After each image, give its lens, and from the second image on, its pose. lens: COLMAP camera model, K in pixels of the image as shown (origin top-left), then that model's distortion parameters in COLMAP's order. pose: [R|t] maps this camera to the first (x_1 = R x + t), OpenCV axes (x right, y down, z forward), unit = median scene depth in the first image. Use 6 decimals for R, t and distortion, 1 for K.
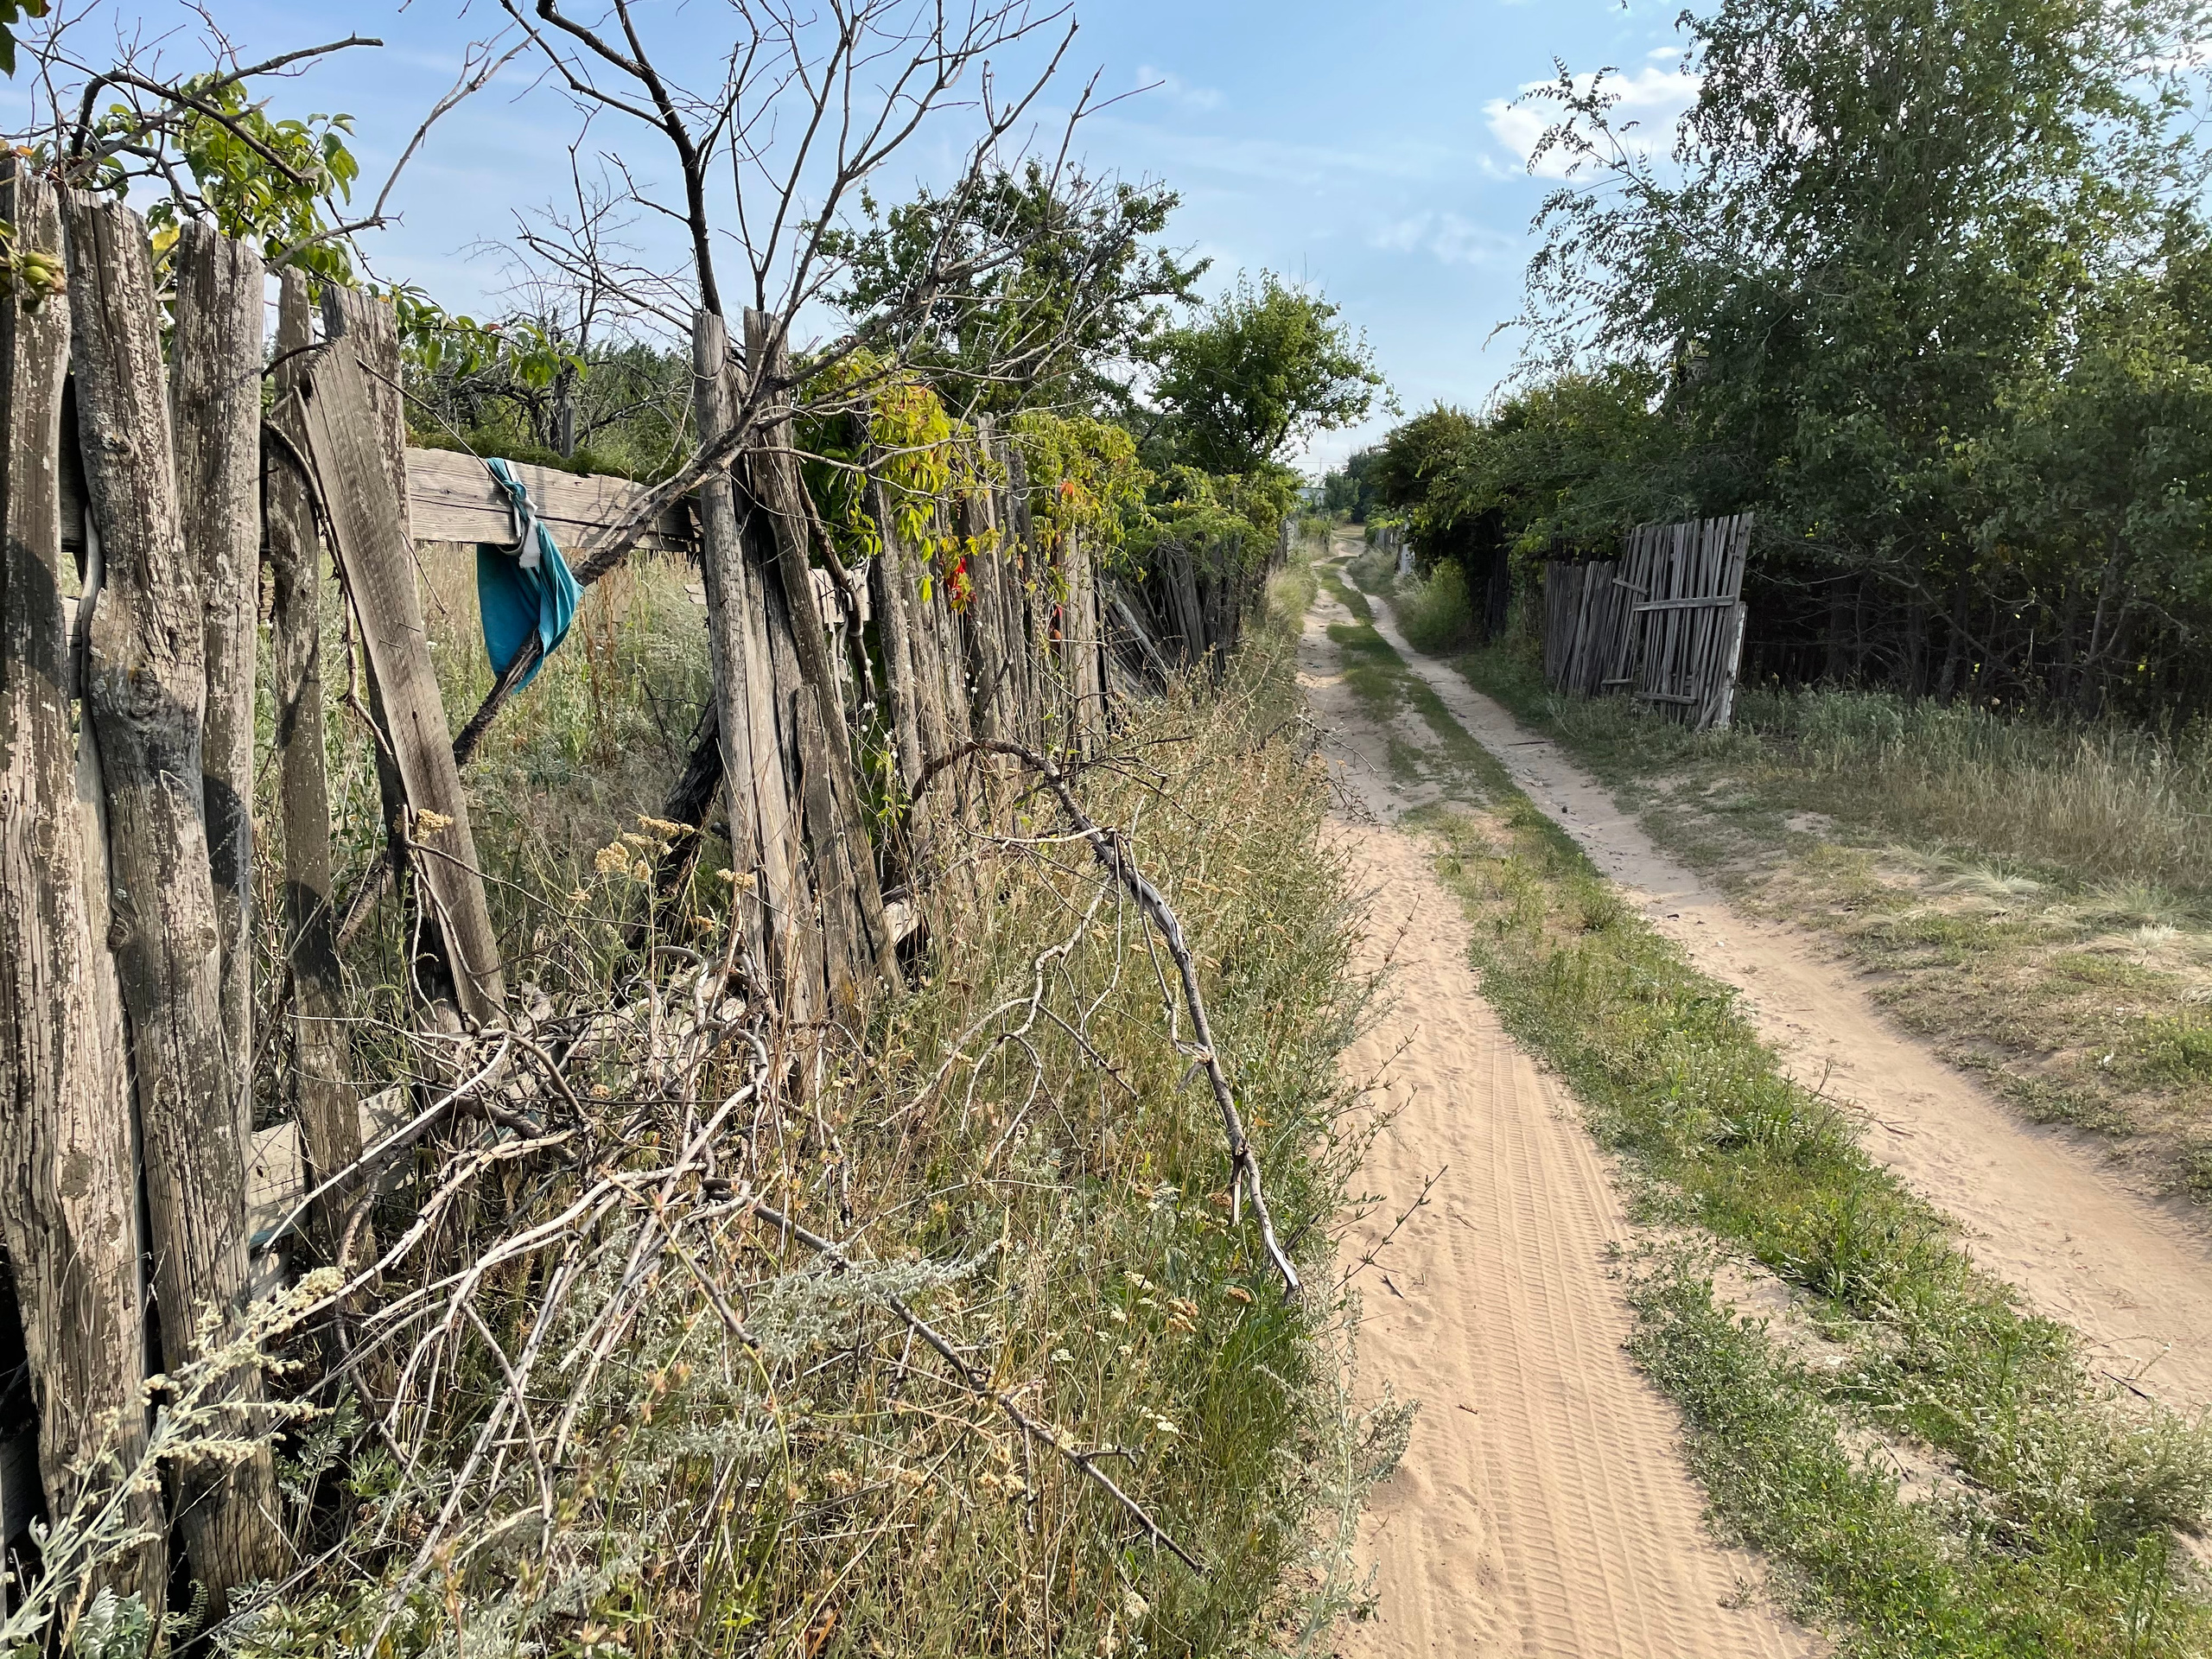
lens RADIAL K [[1673.7, 0, 1126.4], [0, 1673.7, 808.2], [0, 0, 1]] dist [0.106745, -0.177946]
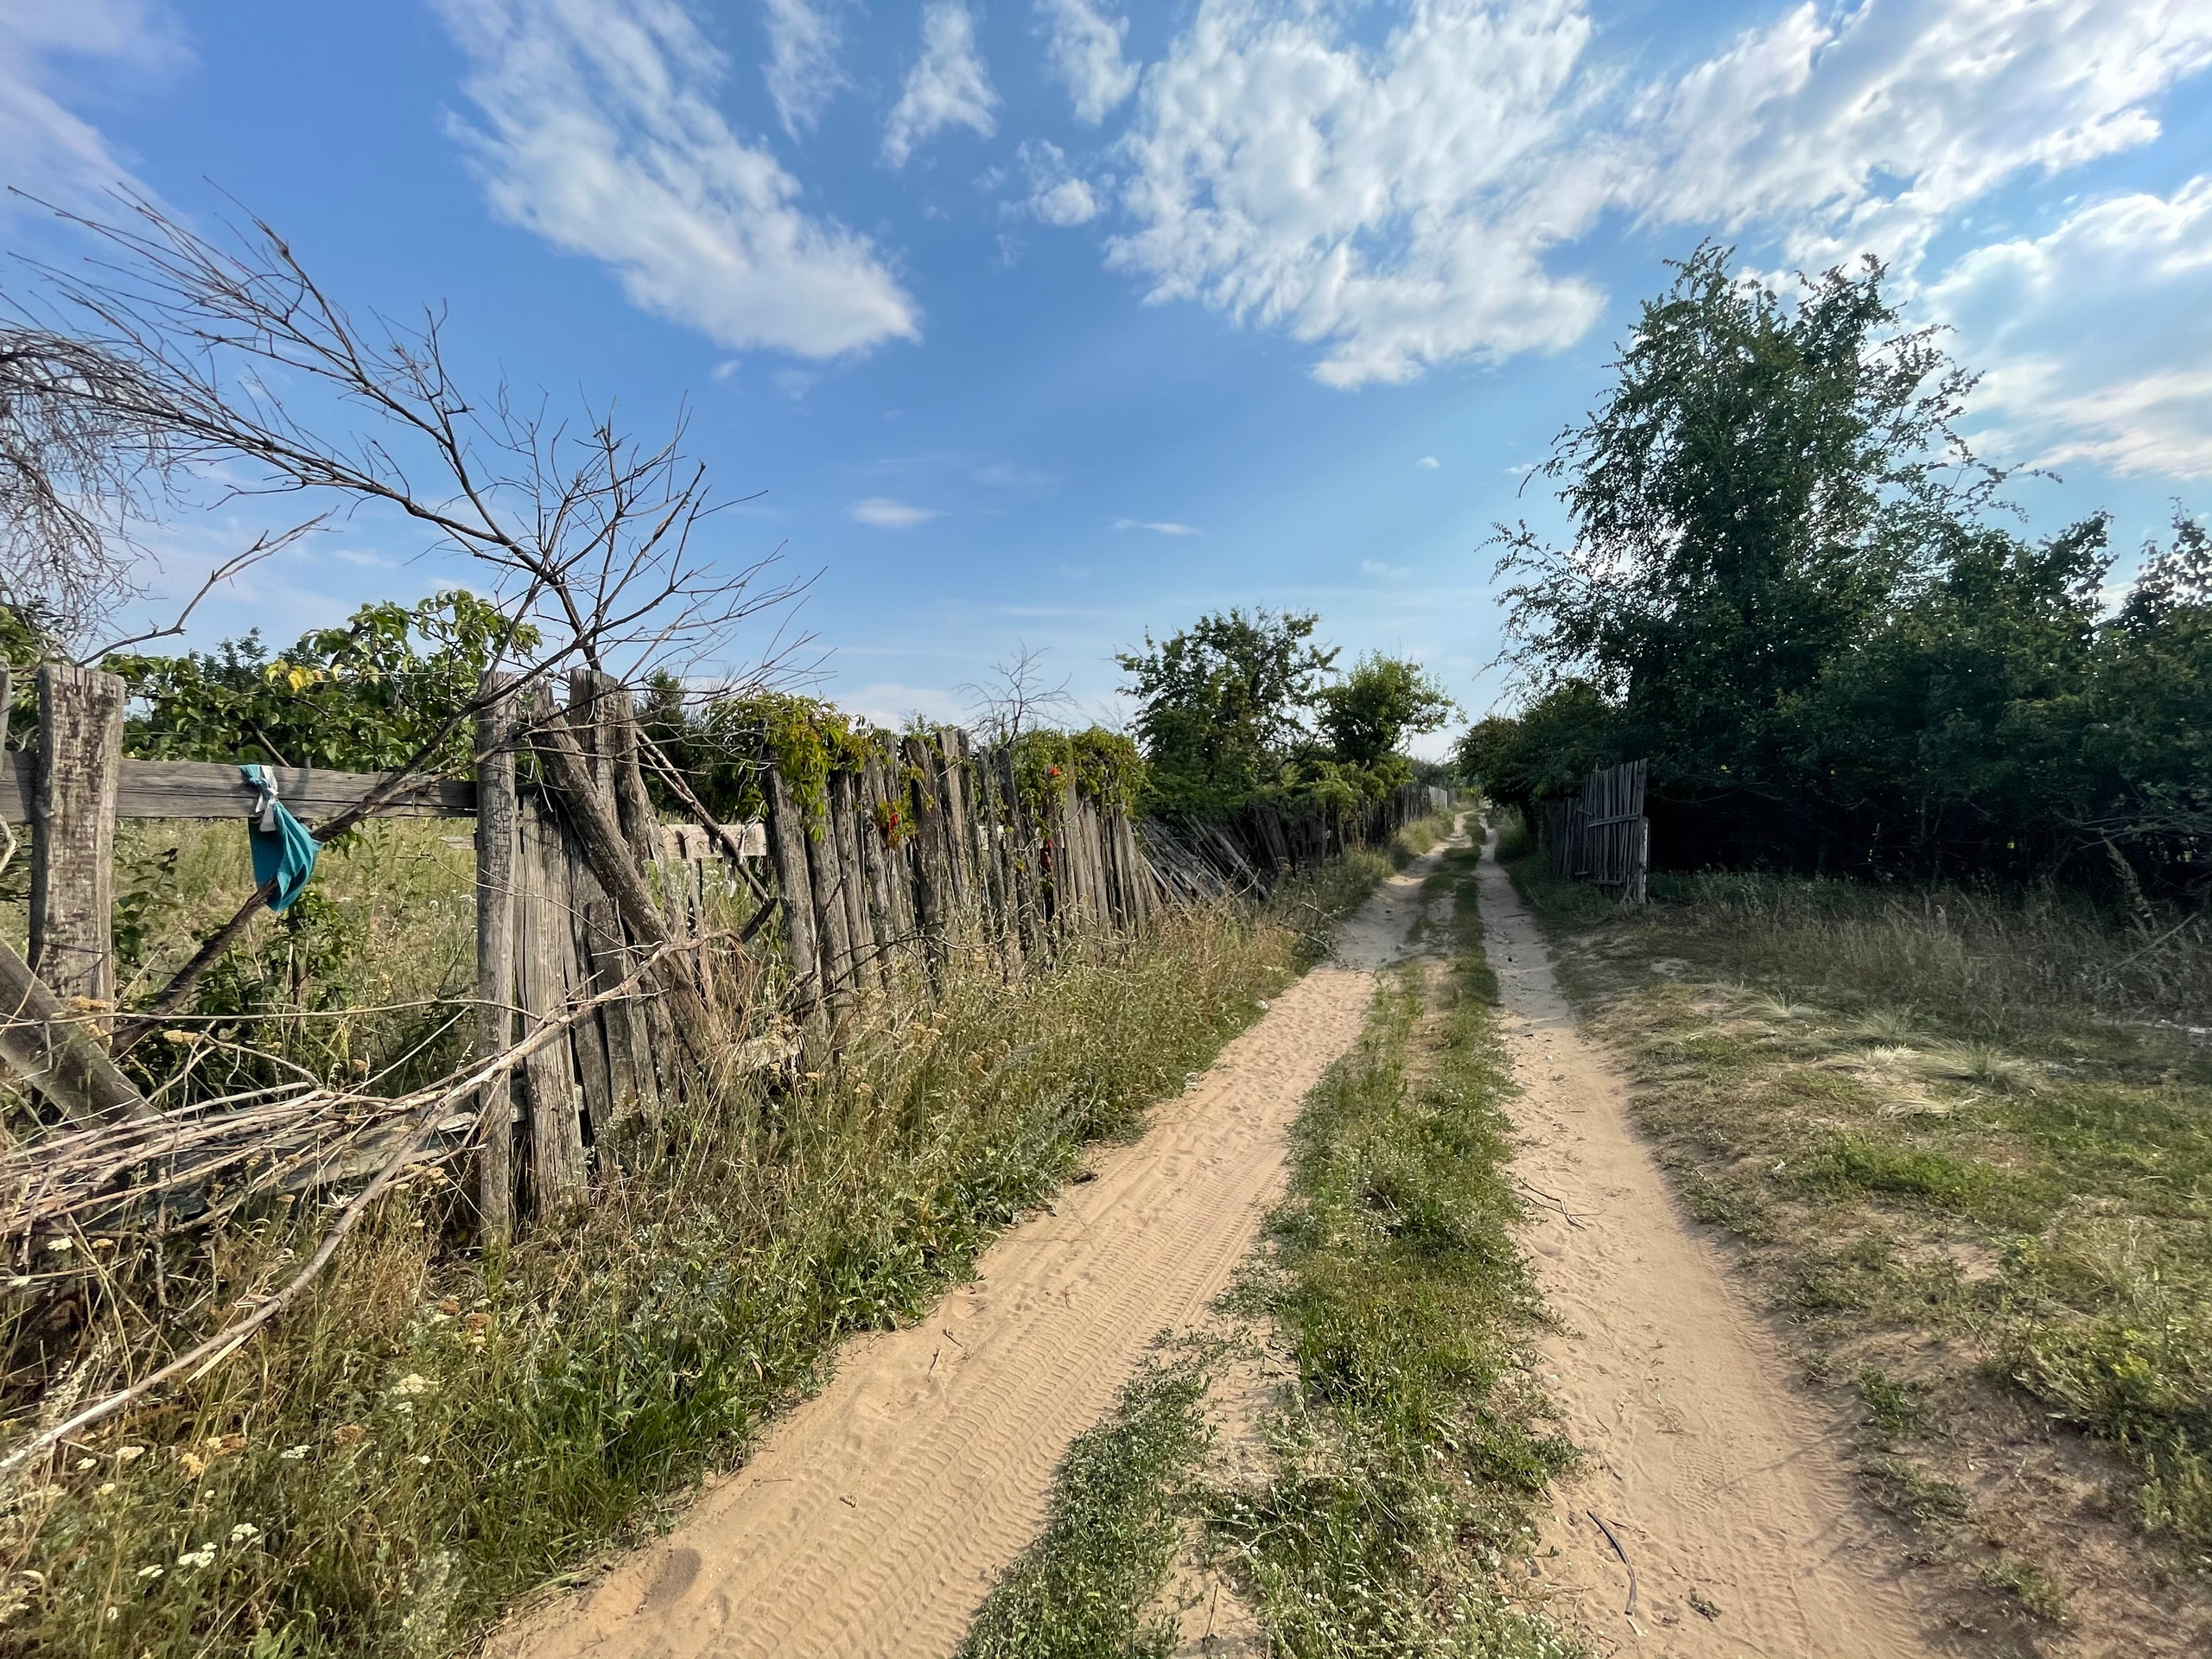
lens RADIAL K [[877.8, 0, 1106.0], [0, 877.8, 829.5], [0, 0, 1]] dist [-0.050872, 0.000371]
pose [[0.937852, -0.058054, -0.342146, 0.126496], [0.006497, 0.988673, -0.149945, 0.000273], [0.346975, 0.138403, 0.927606, 0.095154]]
